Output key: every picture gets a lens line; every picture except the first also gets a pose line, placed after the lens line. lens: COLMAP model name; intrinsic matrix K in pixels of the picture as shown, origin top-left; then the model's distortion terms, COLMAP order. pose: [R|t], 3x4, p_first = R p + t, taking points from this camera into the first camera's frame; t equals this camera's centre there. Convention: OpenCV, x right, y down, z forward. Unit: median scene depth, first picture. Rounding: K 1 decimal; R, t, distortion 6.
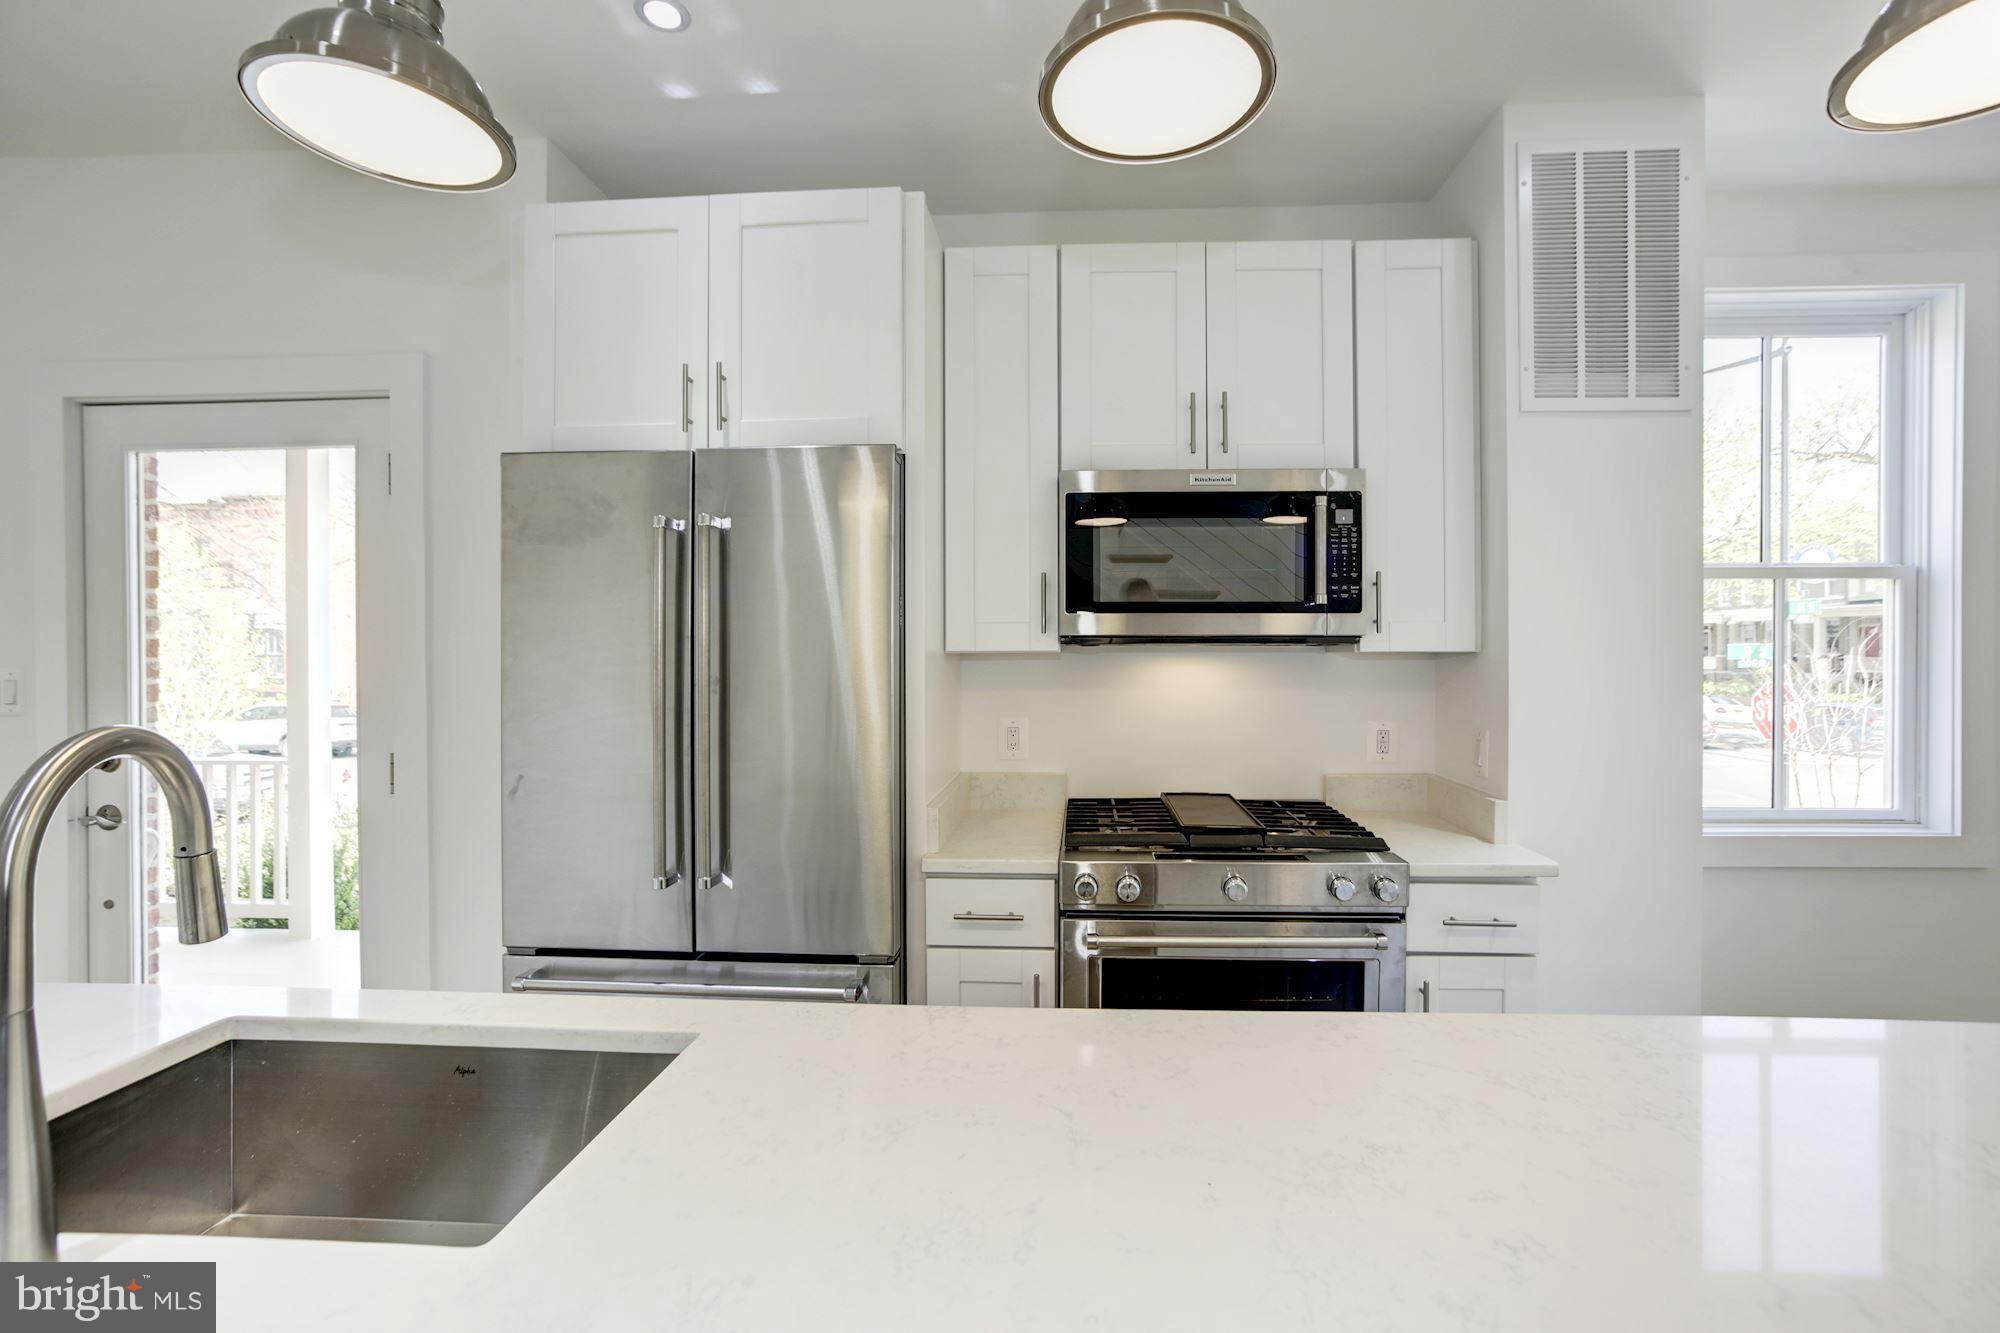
lens RADIAL K [[858.6, 0, 1009.8], [0, 858.6, 659.8], [0, 0, 1]] dist [-0.033948, 0.007934]
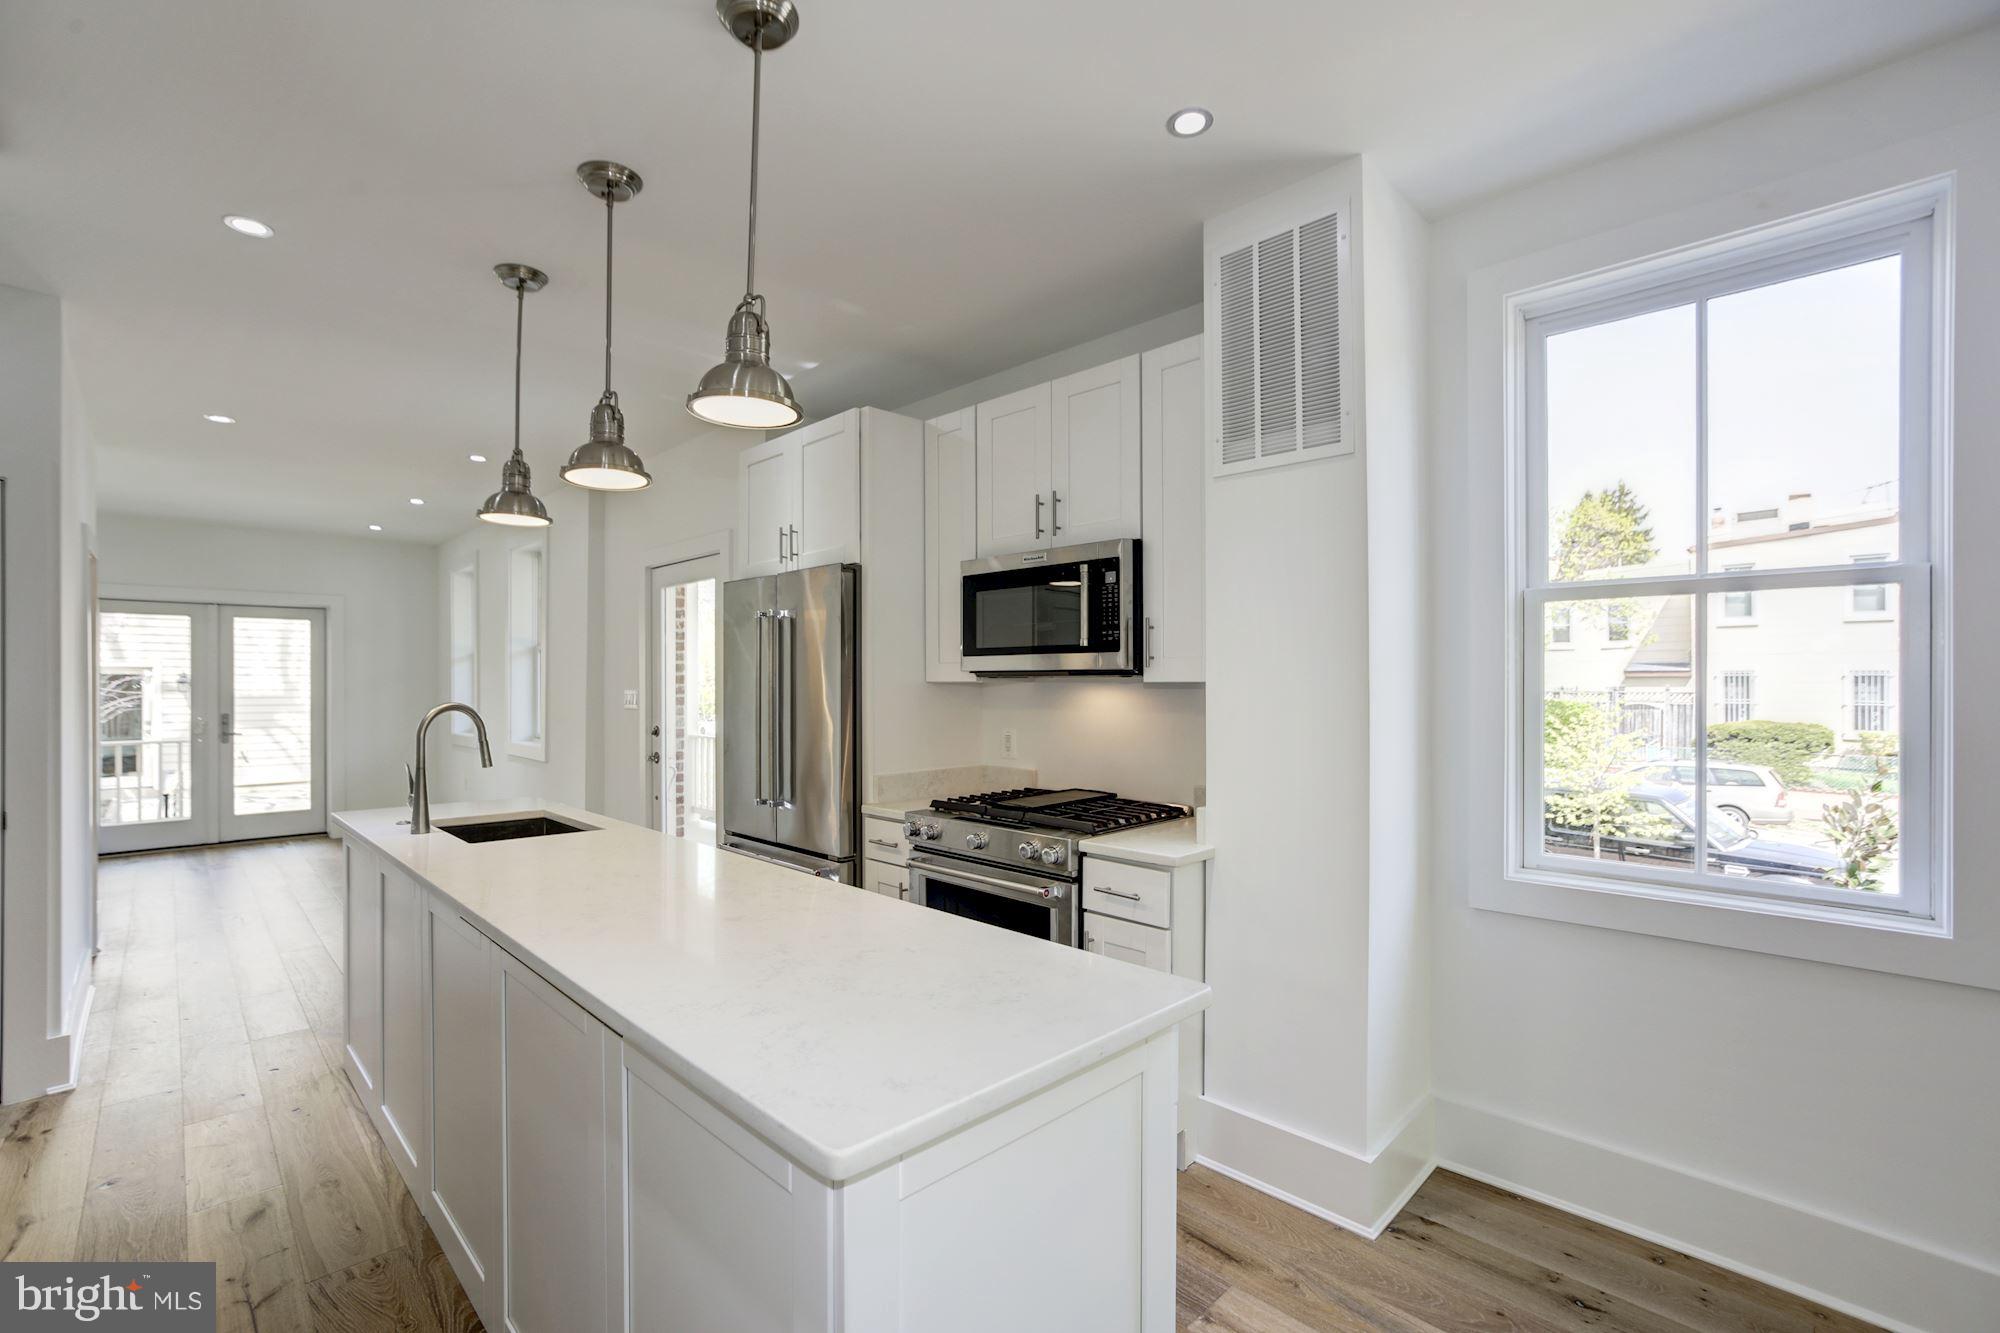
lens RADIAL K [[870.5, 0, 993.3], [0, 870.5, 676.5], [0, 0, 1]] dist [-0.003225, -0.000233]
pose [[0.745728, -0.003169, -0.666242, 1.195493], [-0.009244, 0.999843, -0.015102, 0.004262], [0.666186, 0.017421, 0.745582, -0.104574]]
